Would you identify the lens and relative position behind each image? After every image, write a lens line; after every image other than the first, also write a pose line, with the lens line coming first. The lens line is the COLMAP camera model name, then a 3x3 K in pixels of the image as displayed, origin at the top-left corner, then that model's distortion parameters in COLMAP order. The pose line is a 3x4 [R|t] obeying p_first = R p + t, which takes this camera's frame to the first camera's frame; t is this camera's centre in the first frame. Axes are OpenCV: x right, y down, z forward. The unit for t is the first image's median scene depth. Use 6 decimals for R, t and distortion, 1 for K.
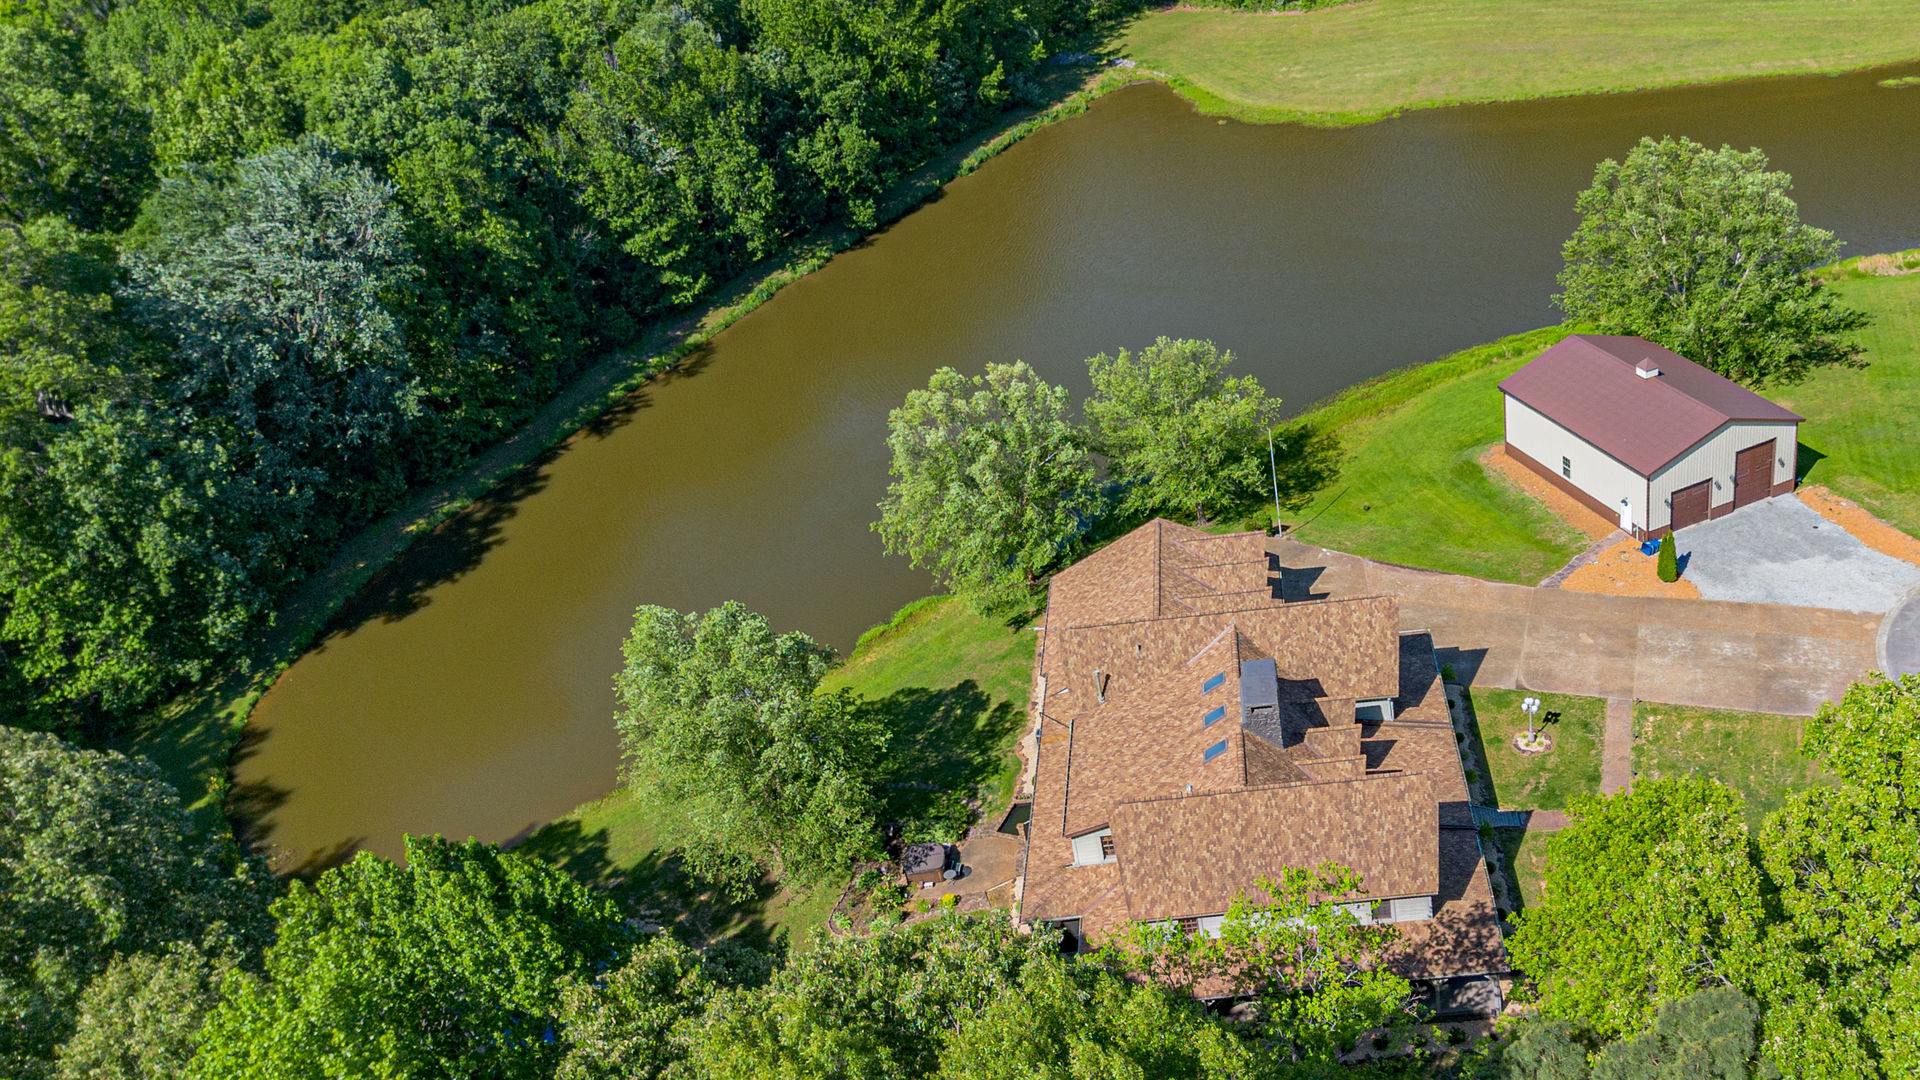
lens RADIAL K [[1646.9, 0, 1232.5], [0, 1646.9, 540.3], [0, 0, 1]] dist [-0.008151, -0.011602]
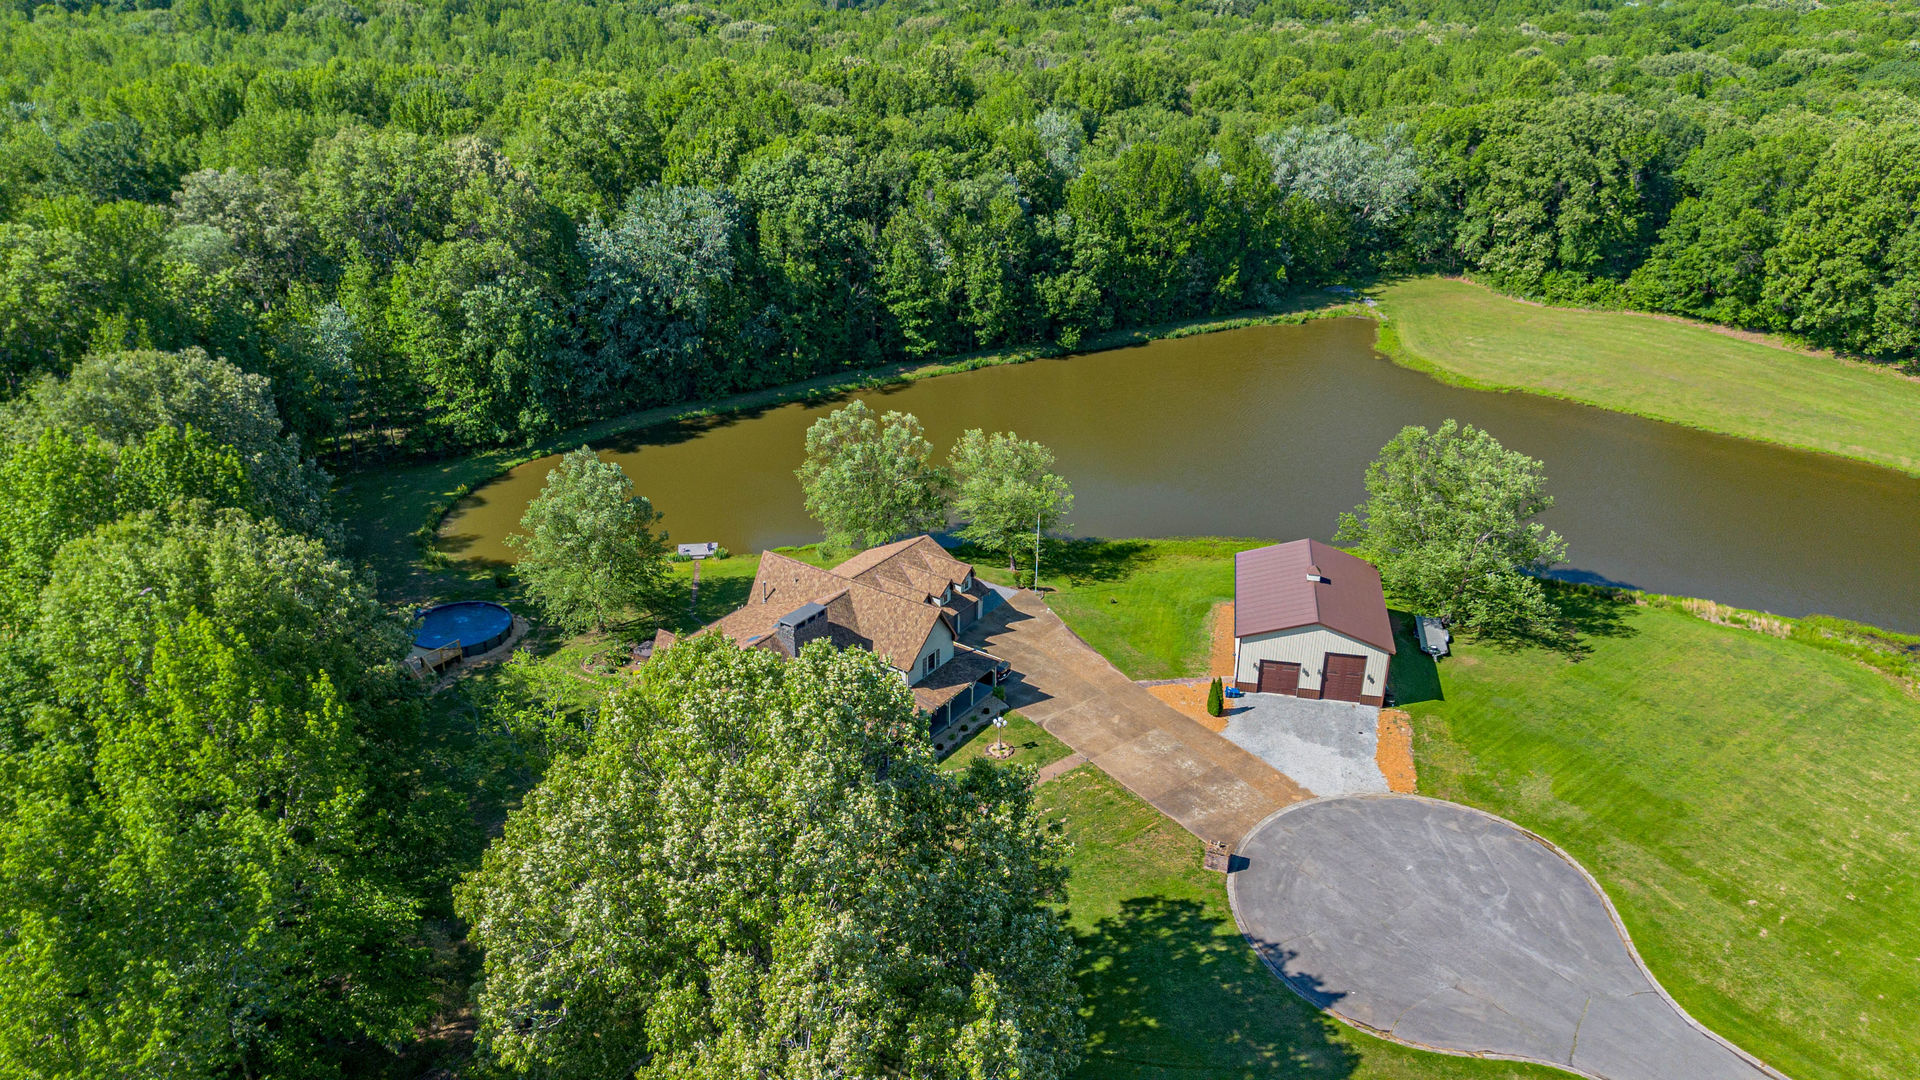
lens RADIAL K [[1351.1, 0, 957.0], [0, 1351.1, 507.2], [0, 0, 1]] dist [-0.001815, -0.008915]
pose [[0.800893, 0.339325, -0.493386, 0.356593], [-0.389877, 0.920867, 0.000453, -0.029770], [0.454496, 0.191997, 0.869810, -0.031432]]
